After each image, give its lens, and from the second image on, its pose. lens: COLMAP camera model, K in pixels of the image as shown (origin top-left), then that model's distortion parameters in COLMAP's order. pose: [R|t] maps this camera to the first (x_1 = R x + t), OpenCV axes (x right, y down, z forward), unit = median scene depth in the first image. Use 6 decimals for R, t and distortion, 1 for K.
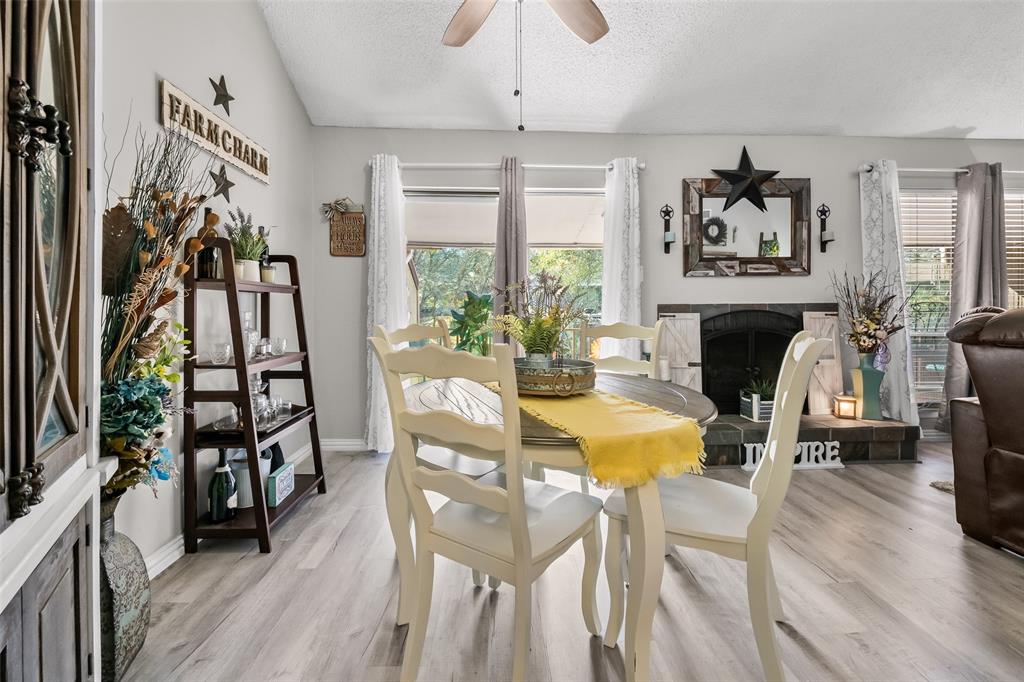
lens RADIAL K [[417.0, 0, 513.8], [0, 417.0, 316.9], [0, 0, 1]] dist [-0.003508, -0.000278]
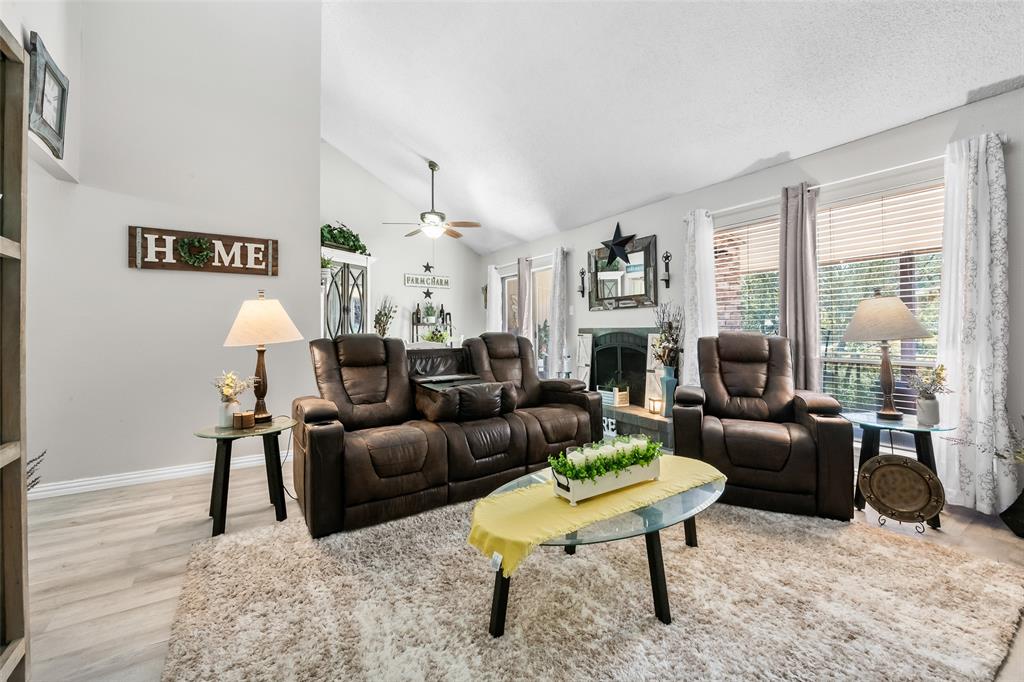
lens RADIAL K [[417.0, 0, 514.7], [0, 417.0, 332.9], [0, 0, 1]] dist [-0.003508, -0.000278]
pose [[0.510347, 0.008175, -0.859930, 1.652998], [-0.009876, 0.999945, 0.003645, -0.015454], [0.859912, 0.006632, 0.510399, -0.076414]]
